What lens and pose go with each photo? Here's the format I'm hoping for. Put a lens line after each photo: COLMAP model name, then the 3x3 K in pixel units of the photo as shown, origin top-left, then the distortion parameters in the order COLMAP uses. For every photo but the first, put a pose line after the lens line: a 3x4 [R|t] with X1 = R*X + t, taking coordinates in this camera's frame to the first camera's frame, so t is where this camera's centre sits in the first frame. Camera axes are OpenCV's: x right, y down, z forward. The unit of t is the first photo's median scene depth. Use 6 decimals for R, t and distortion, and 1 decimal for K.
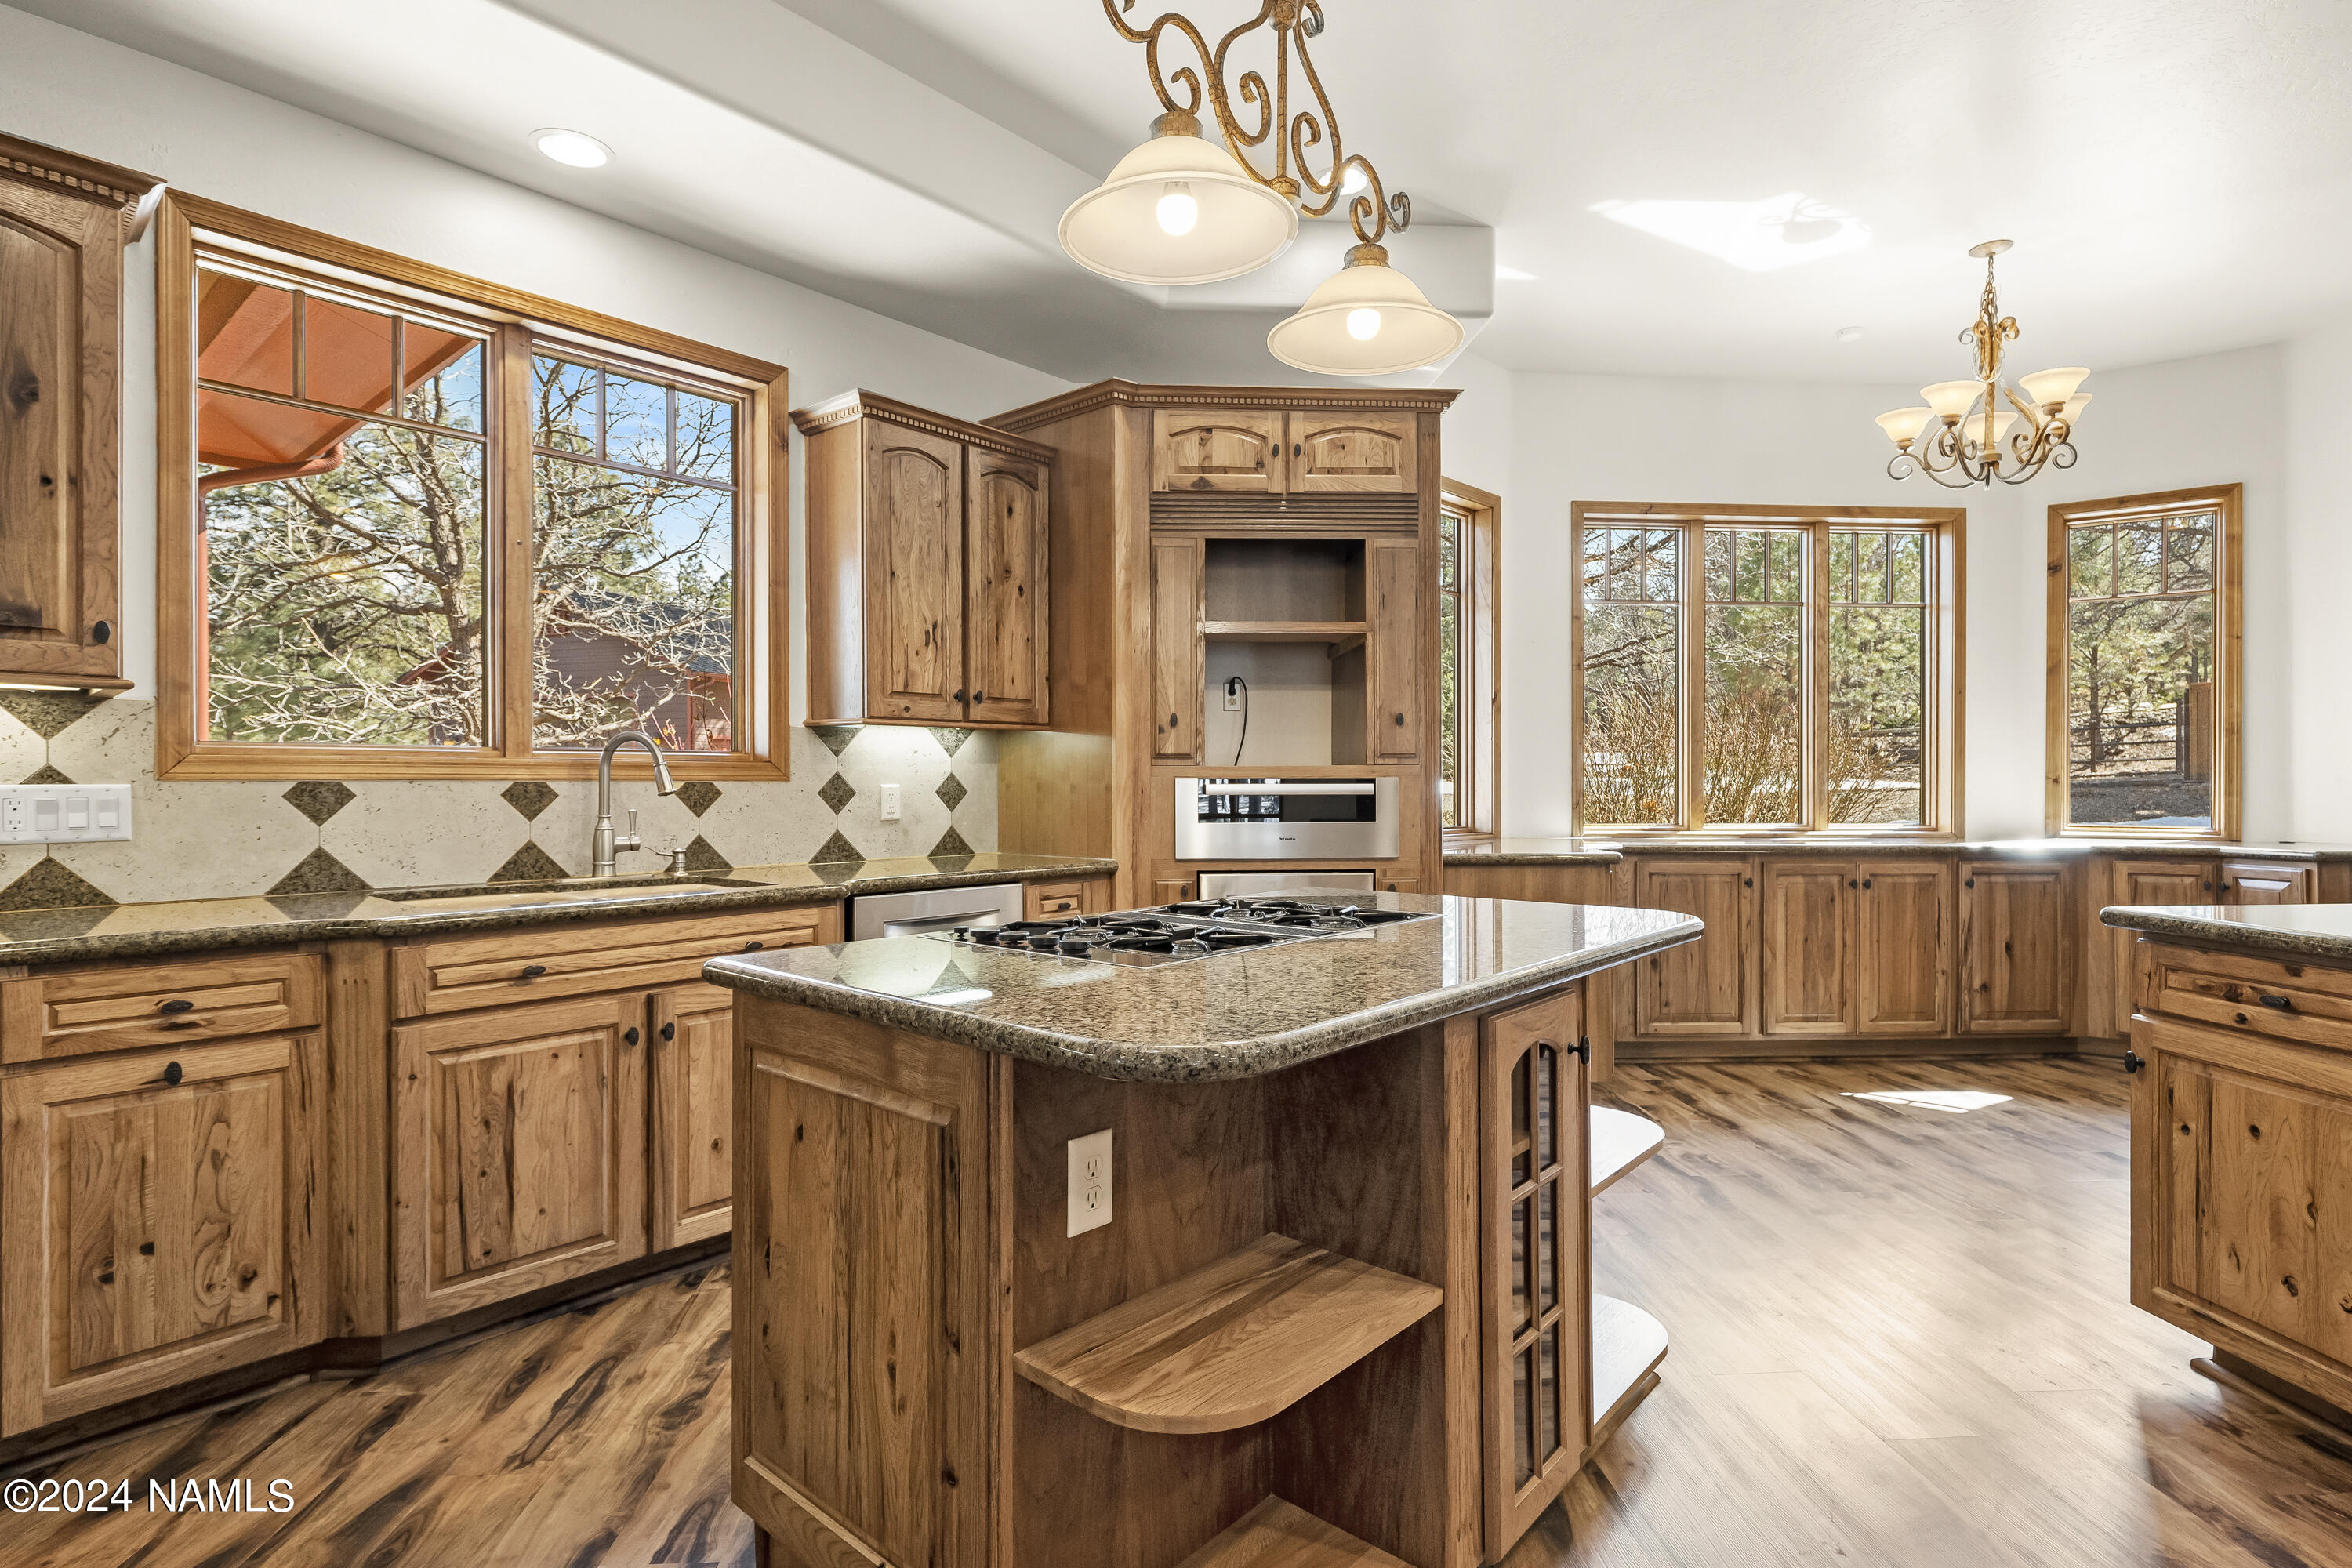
lens RADIAL K [[1165.0, 0, 1177.4], [0, 1165.0, 784.2], [0, 0, 1]] dist [0.000761, -0.000410]
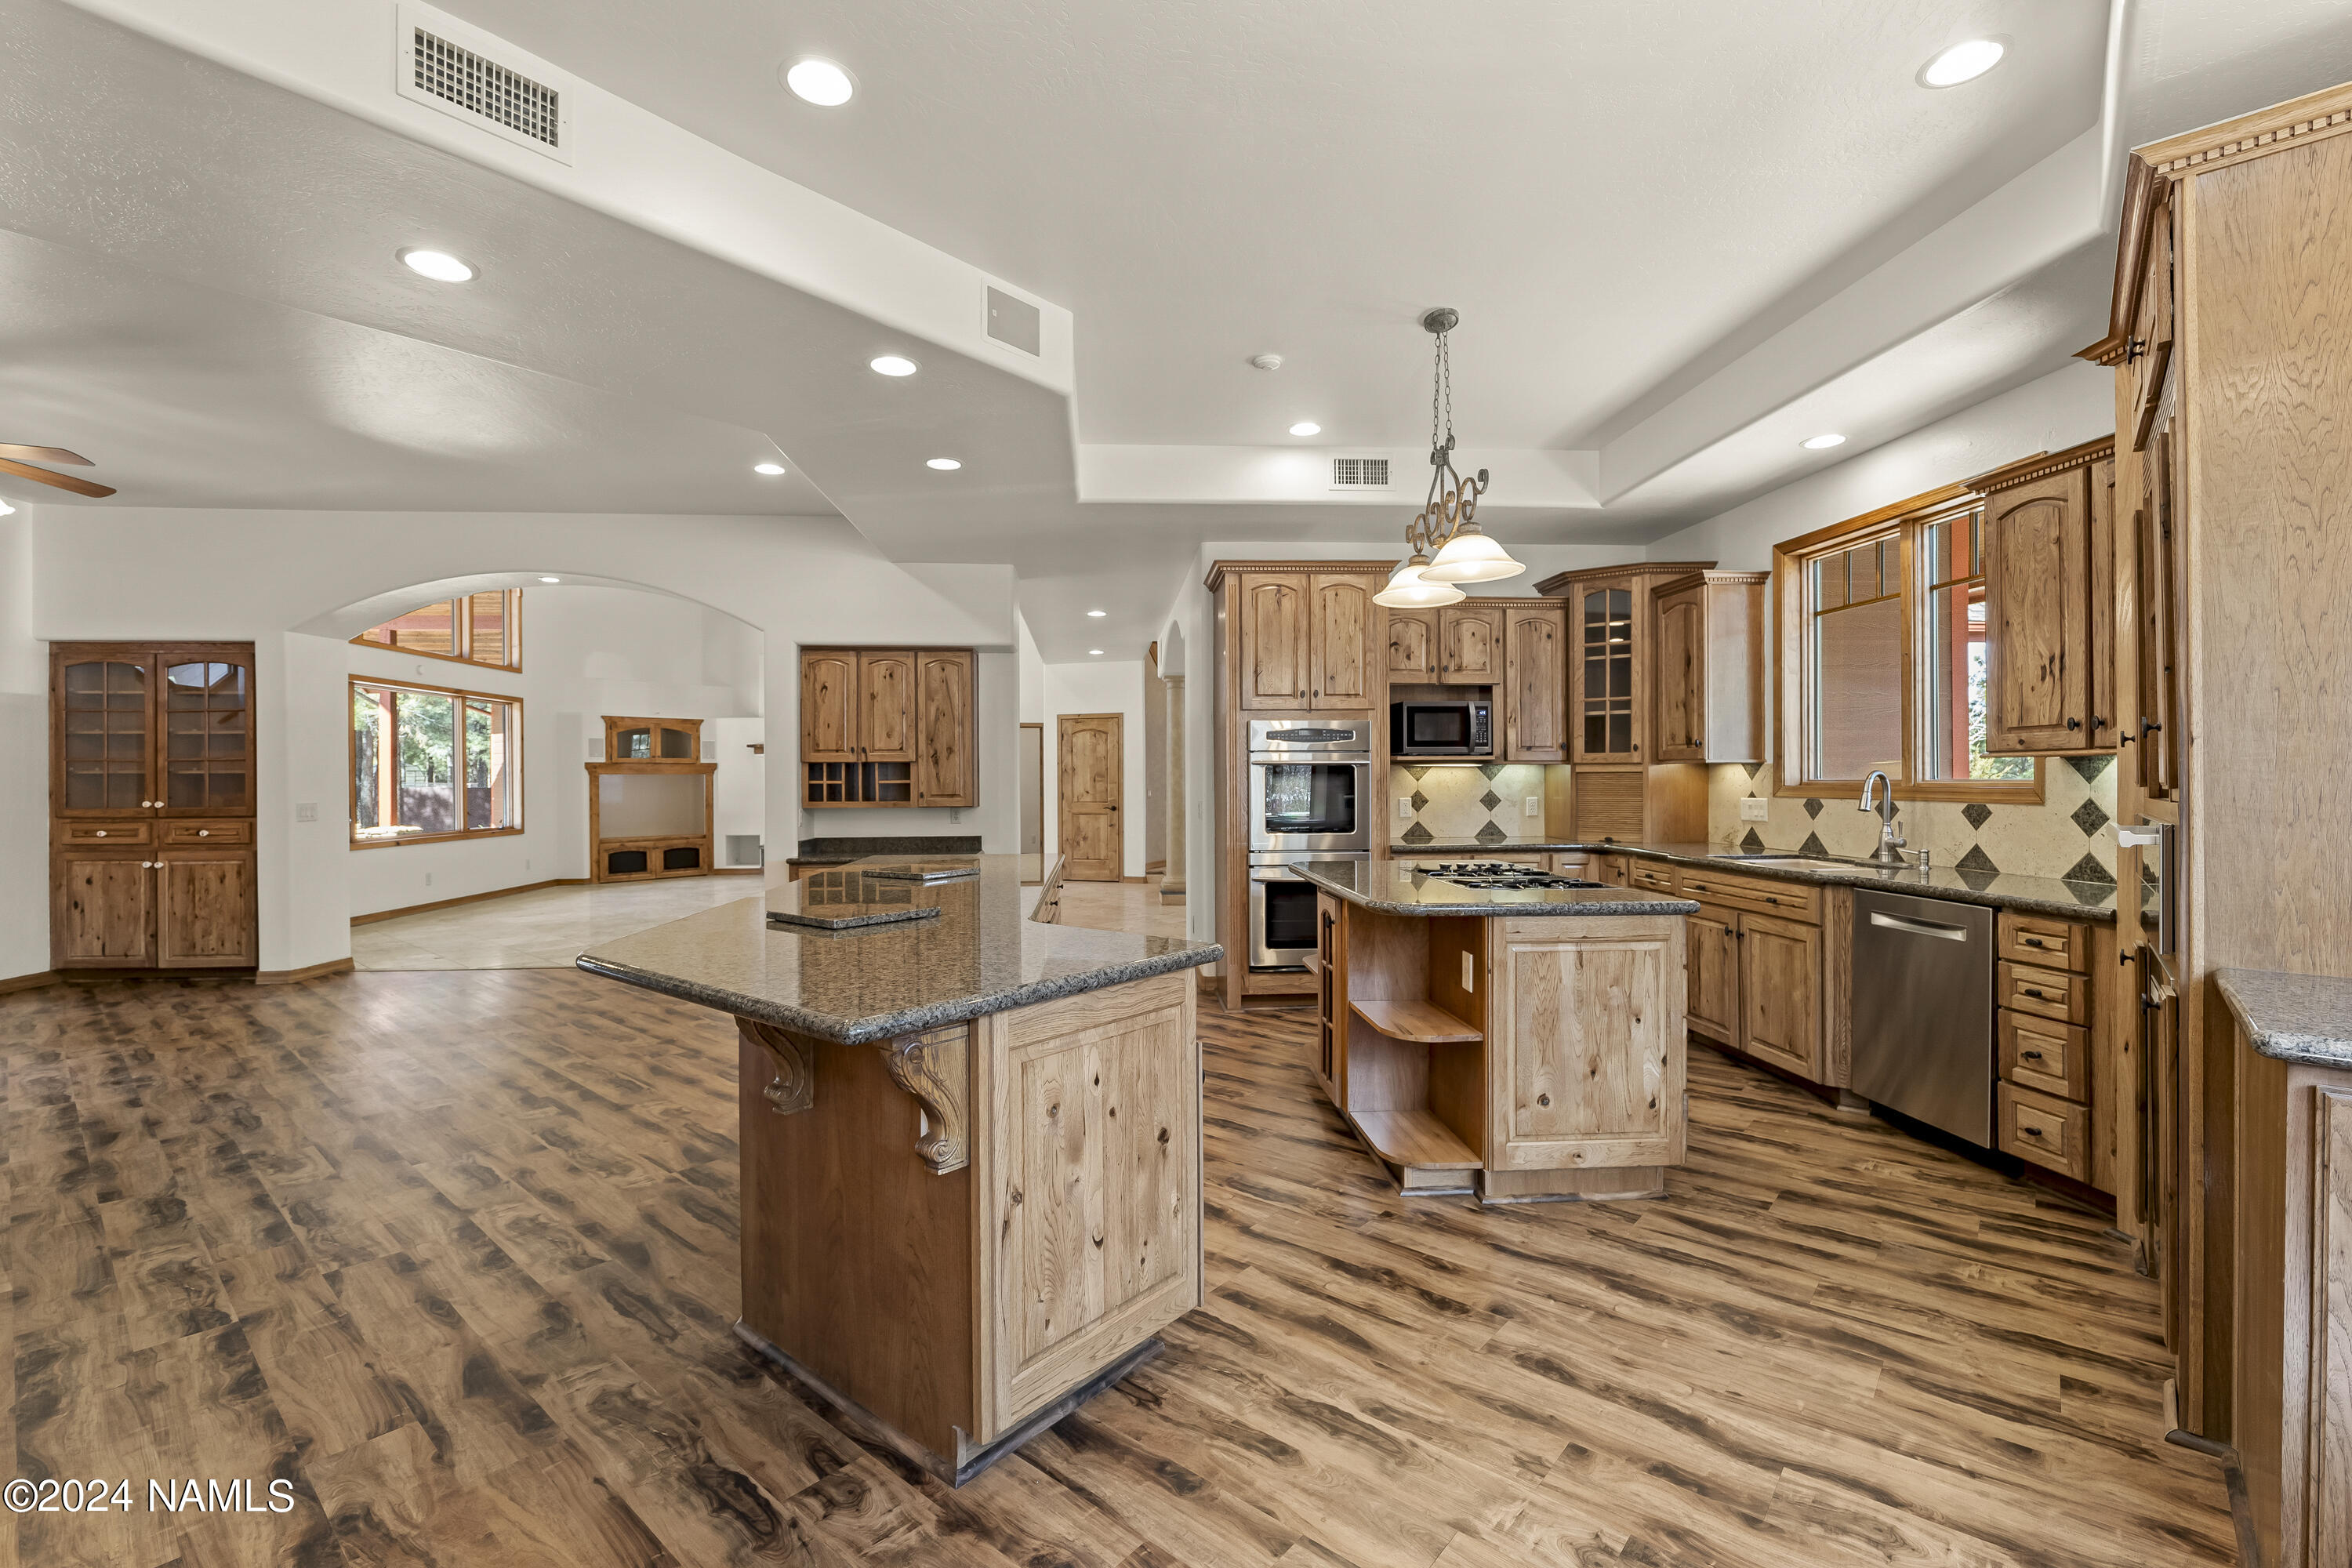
lens RADIAL K [[1010.6, 0, 1172.4], [0, 1010.6, 782.2], [0, 0, 1]] dist [-0.008975, -0.000026]
pose [[-0.700716, 0.006080, -0.713415, 0.960372], [0.003028, 0.999980, 0.005548, -0.032513], [0.713434, 0.001727, -0.700720, 1.044856]]
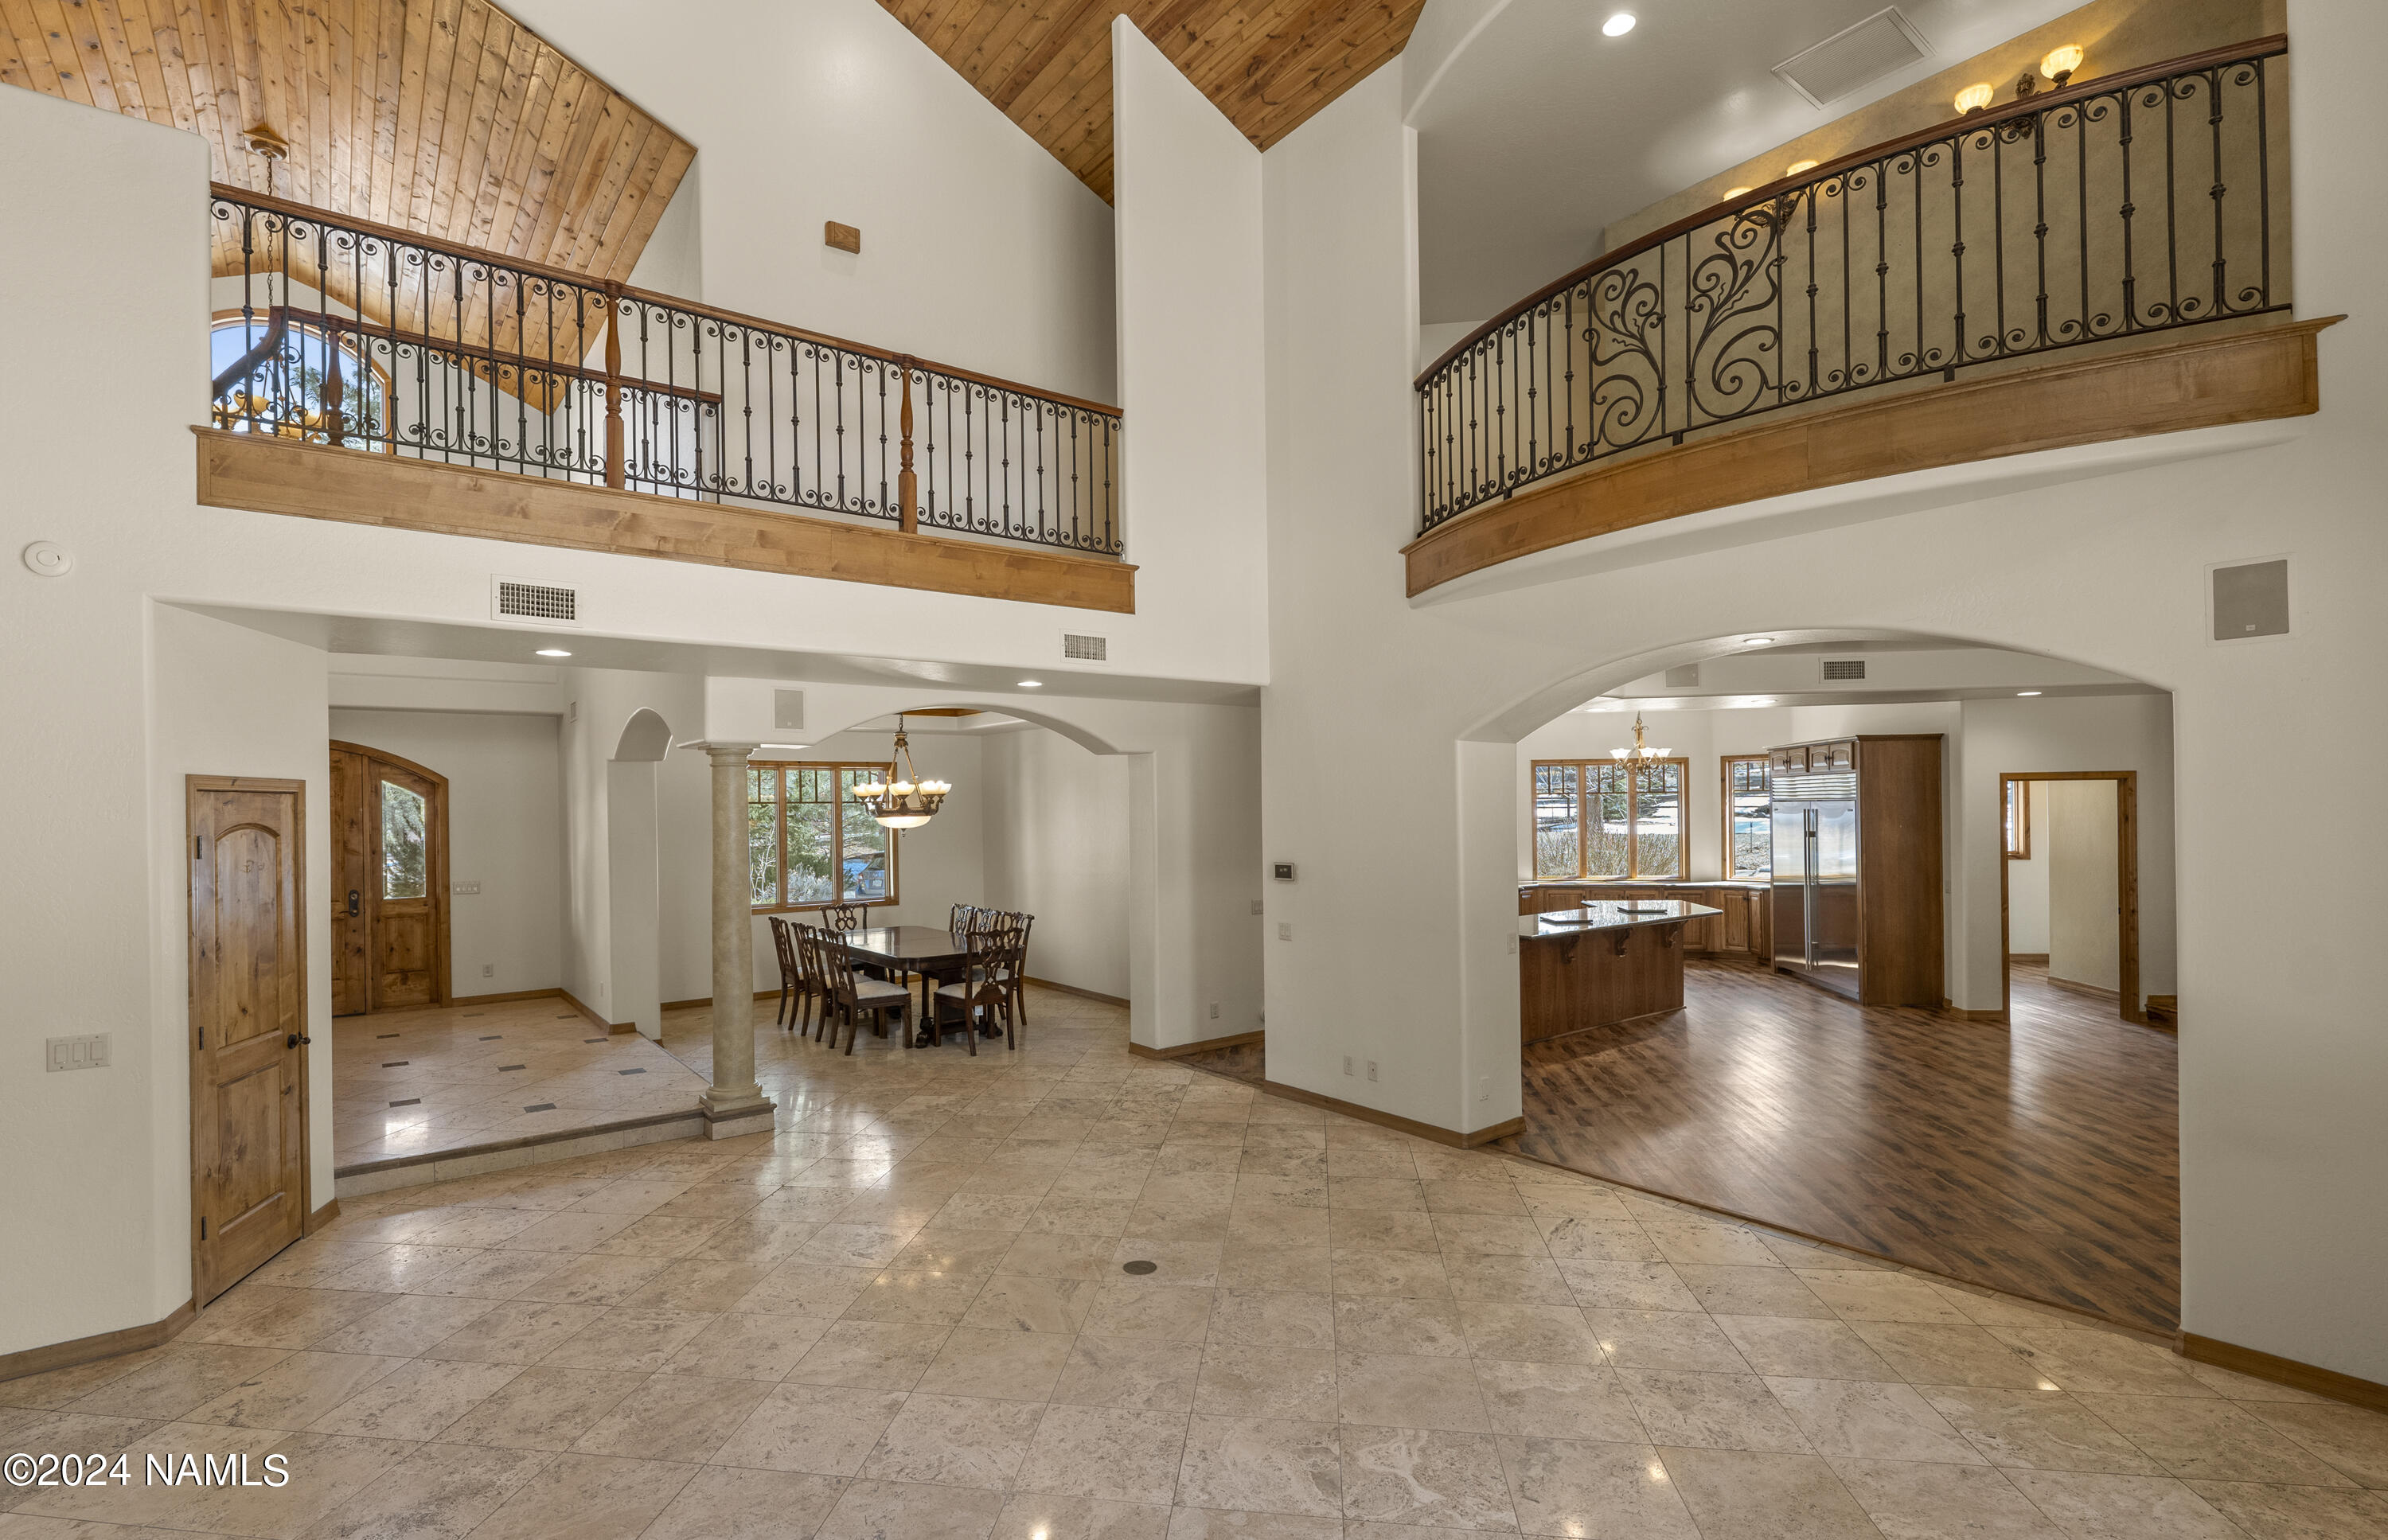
lens RADIAL K [[1094.9, 0, 1159.7], [0, 1094.9, 802.3], [0, 0, 1]] dist [-0.001398, -0.000077]
pose [[0.978552, -0.012723, -0.205607, -0.021628], [0.011633, 0.999911, -0.006511, -0.195032], [0.205672, 0.003979, 0.978613, -2.511038]]
